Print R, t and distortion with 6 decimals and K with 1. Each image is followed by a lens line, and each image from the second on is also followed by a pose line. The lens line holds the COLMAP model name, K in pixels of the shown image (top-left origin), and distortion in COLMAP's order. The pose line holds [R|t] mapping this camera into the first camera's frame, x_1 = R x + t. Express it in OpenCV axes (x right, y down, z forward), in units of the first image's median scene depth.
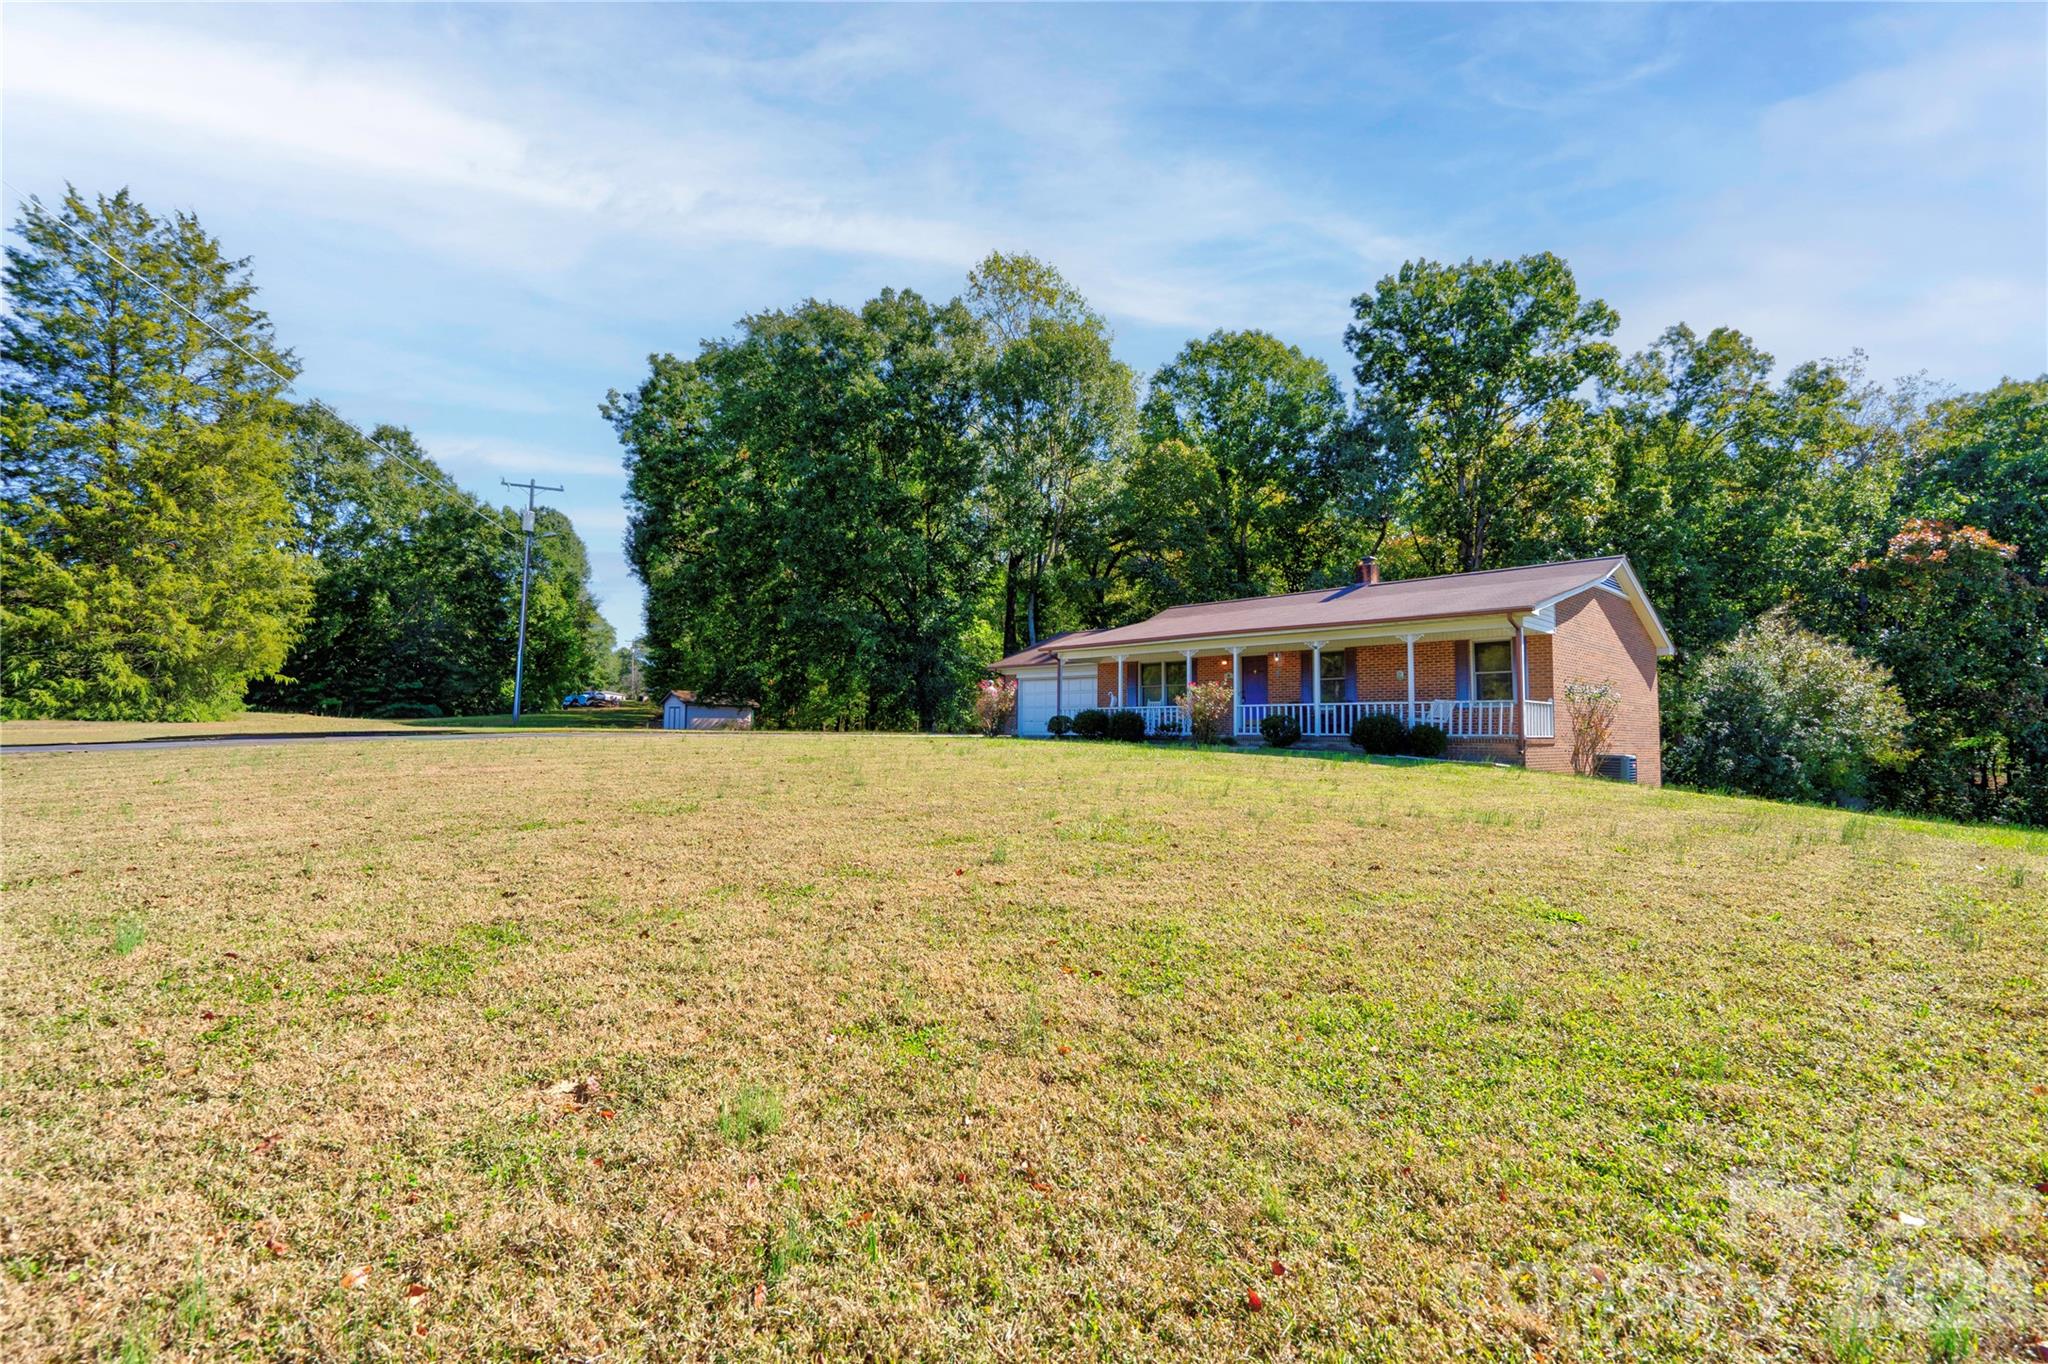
lens RADIAL K [[942.8, 0, 1010.8], [0, 942.8, 676.9], [0, 0, 1]] dist [-0.006555, 0.016590]
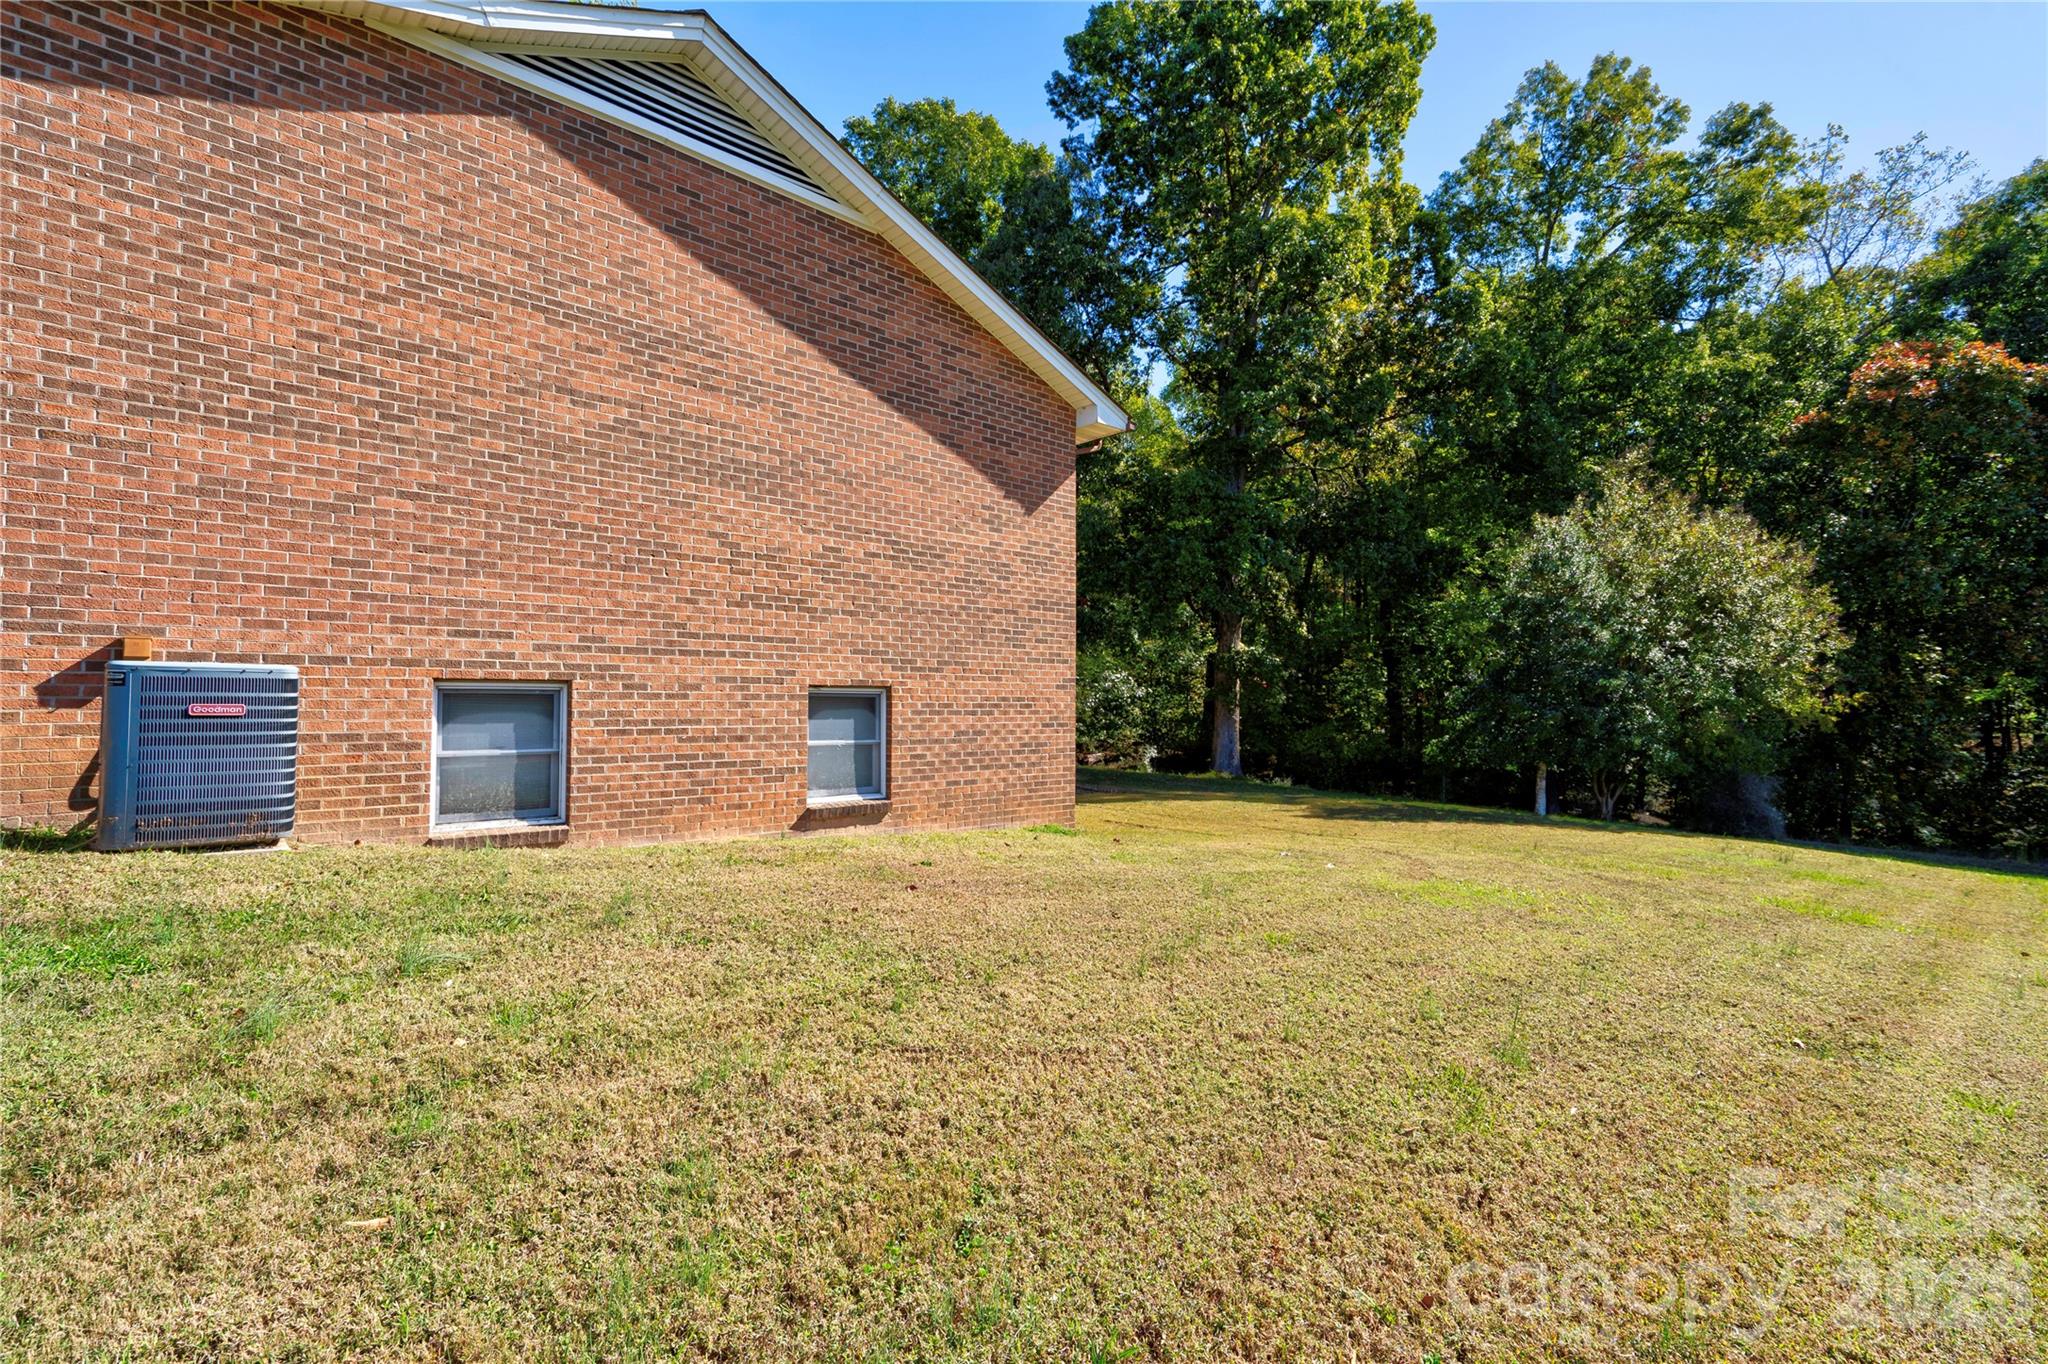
lens RADIAL K [[943.2, 0, 985.6], [0, 943.2, 685.5], [0, 0, 1]] dist [-0.009328, 0.006153]
pose [[0.999225, -0.008521, -0.038438, 0.449615], [0.010107, 0.999098, 0.041247, 0.043205], [0.038052, -0.041604, 0.998409, 0.413673]]
